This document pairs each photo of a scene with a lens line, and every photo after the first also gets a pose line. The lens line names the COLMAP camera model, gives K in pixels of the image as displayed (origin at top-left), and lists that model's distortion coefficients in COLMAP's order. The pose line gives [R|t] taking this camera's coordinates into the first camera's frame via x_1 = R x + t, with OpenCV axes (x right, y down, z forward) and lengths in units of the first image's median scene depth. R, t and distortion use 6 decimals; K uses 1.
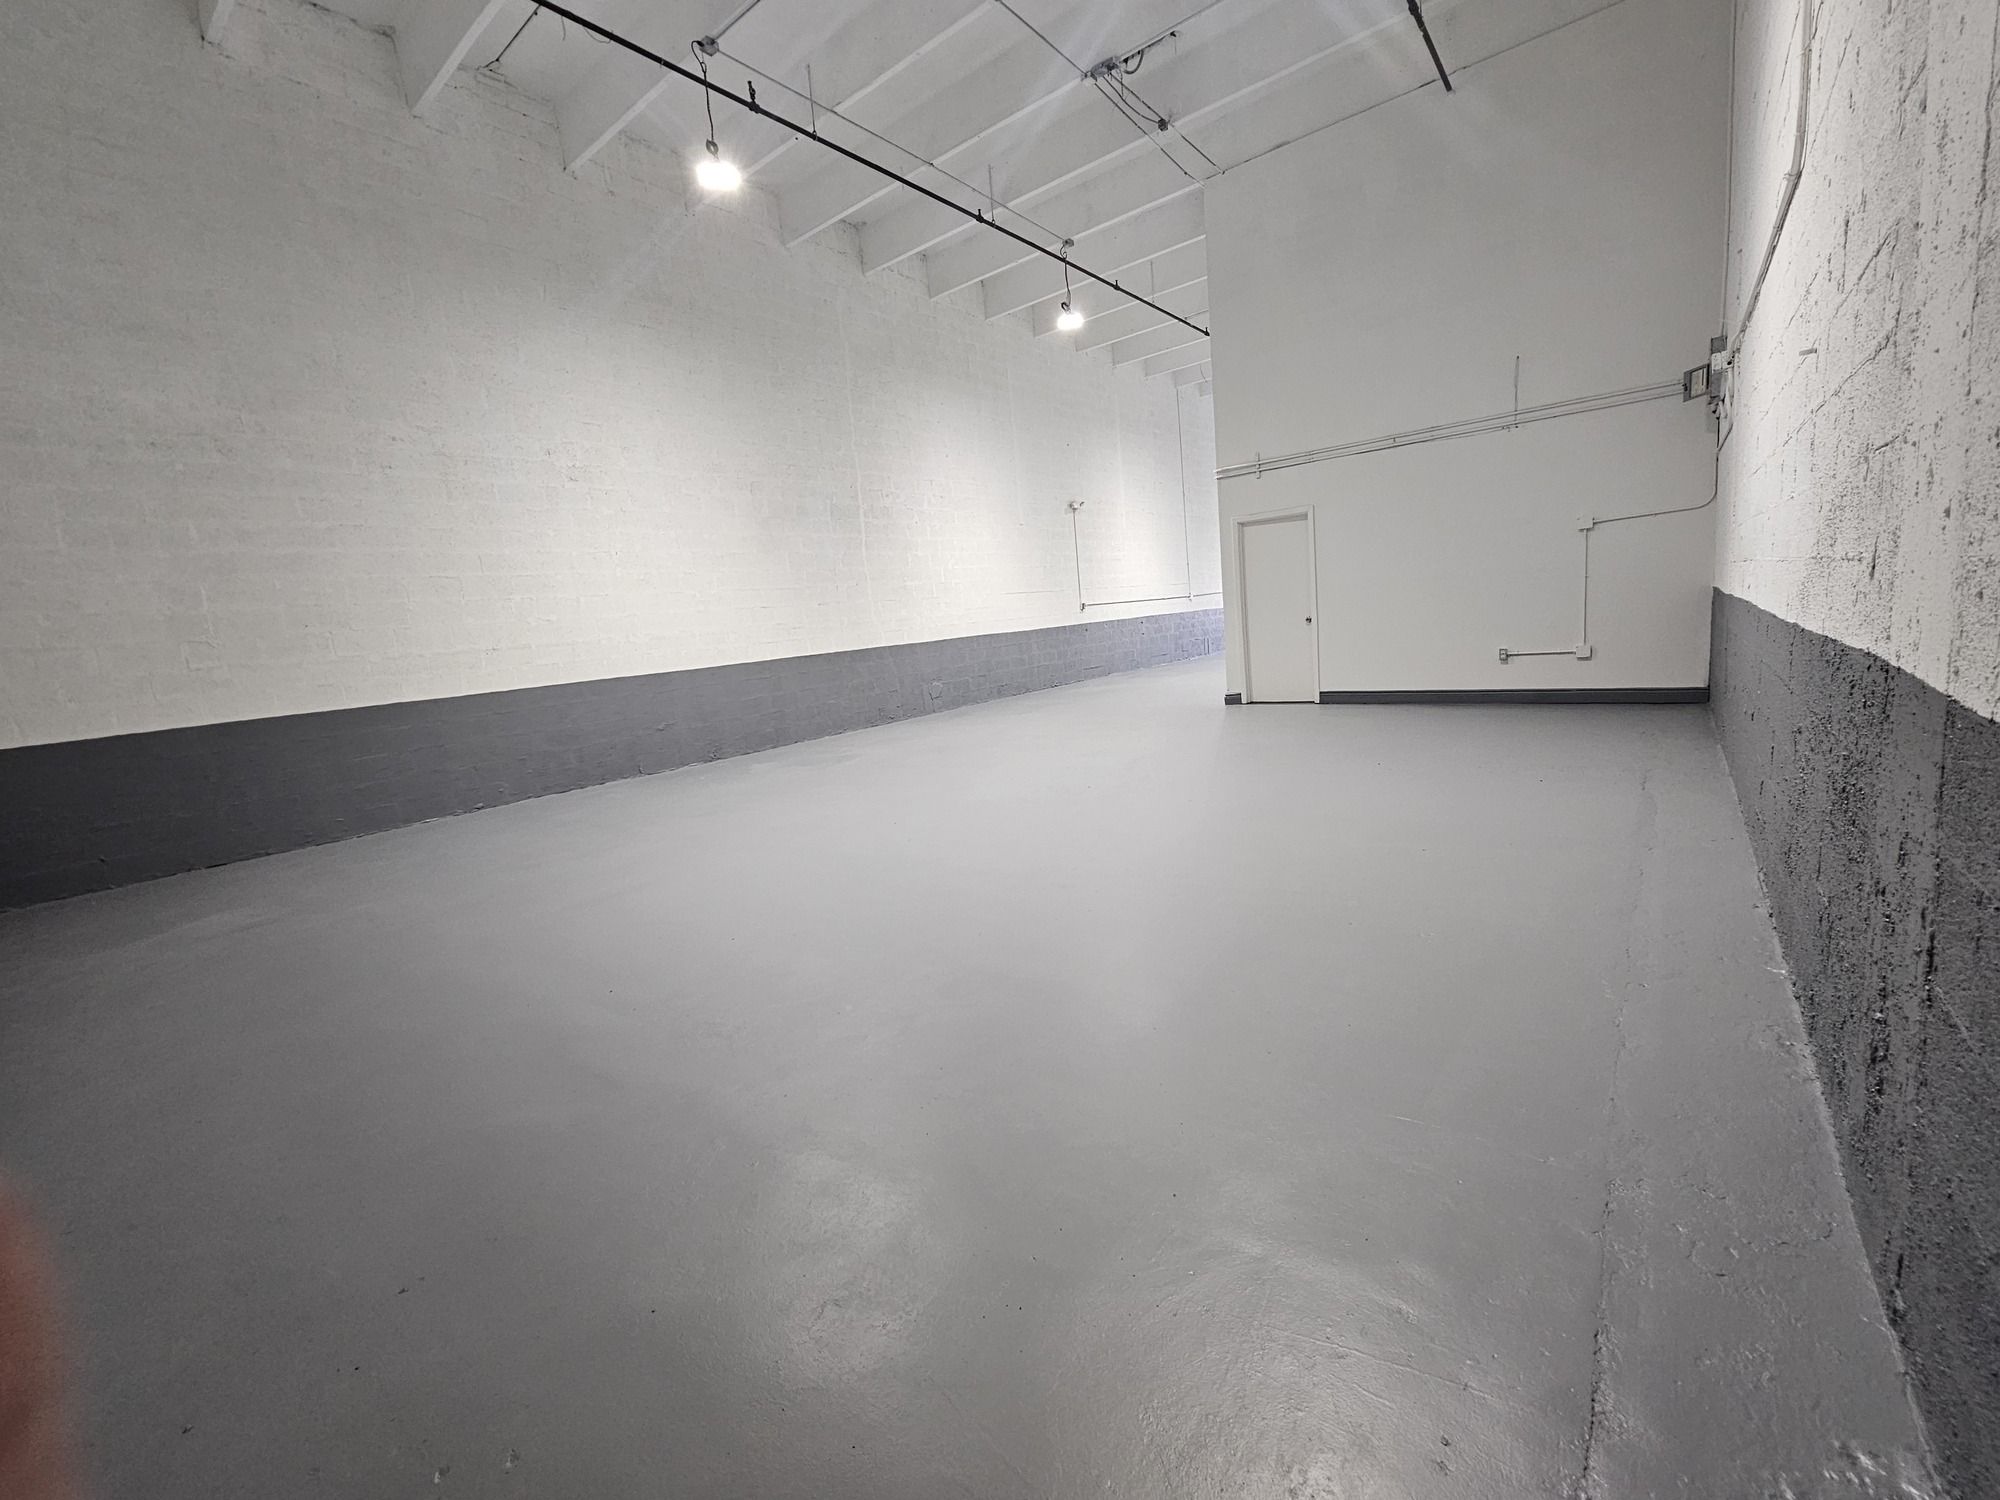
lens RADIAL K [[821.4, 0, 1006.3], [0, 821.4, 745.9], [0, 0, 1]] dist [-0.003622, -0.000127]
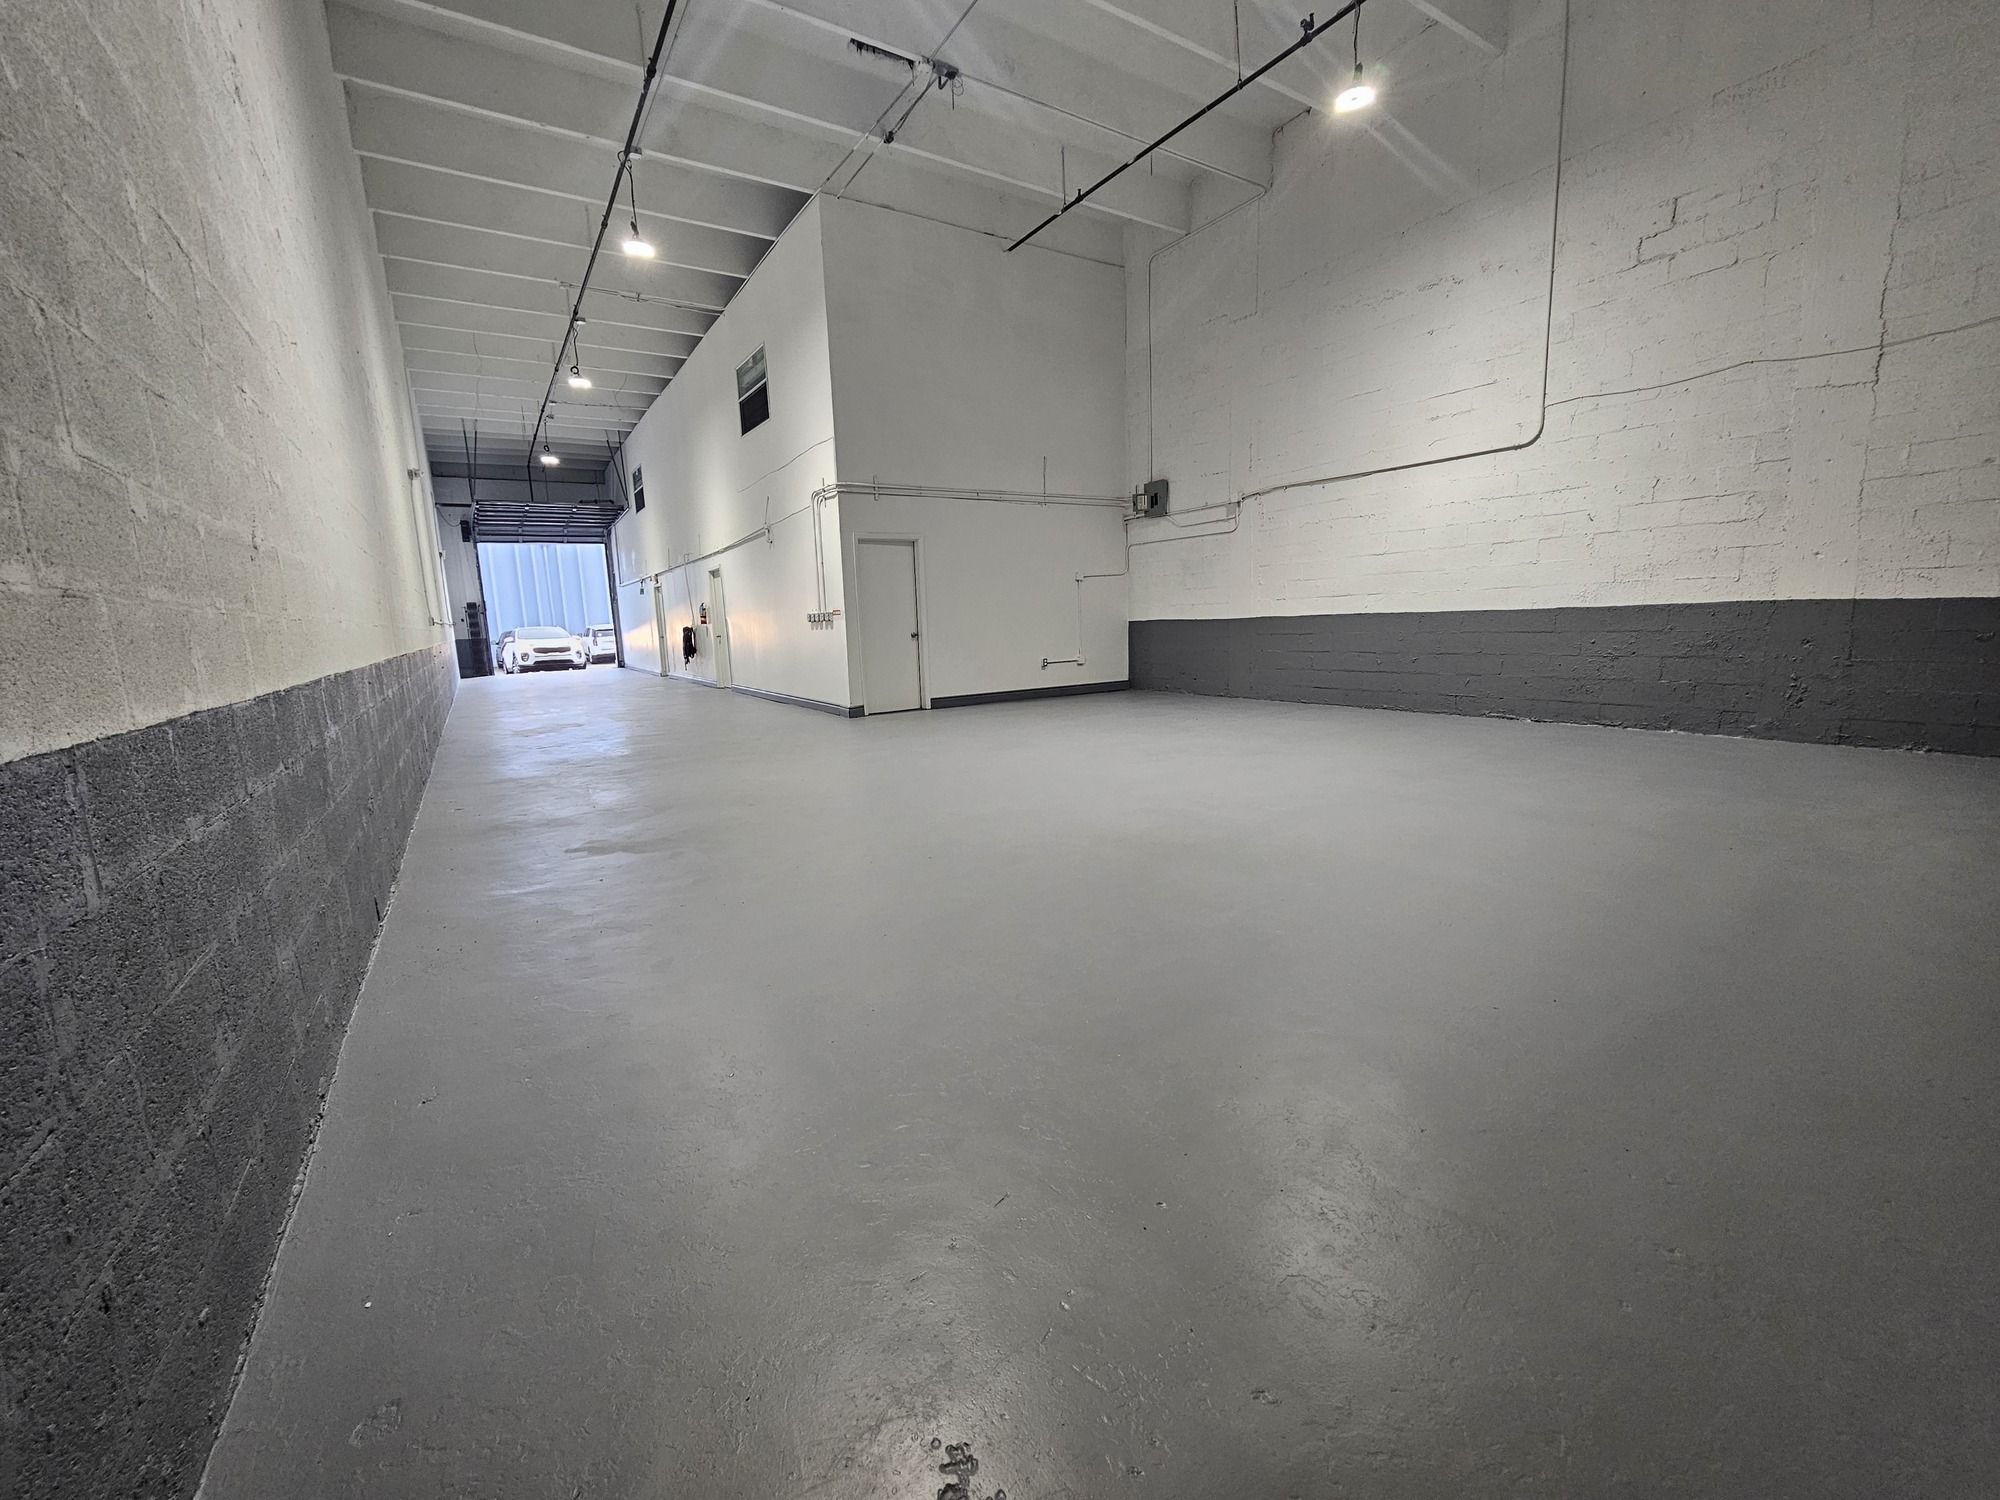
lens RADIAL K [[821.4, 0, 1005.3], [0, 821.4, 751.9], [0, 0, 1]] dist [-0.003622, -0.000127]
pose [[0.327045, -0.078387, 0.941752, -0.665185], [0.154427, 0.987591, 0.028574, -0.009457], [-0.932306, 0.136087, 0.335092, 0.535306]]
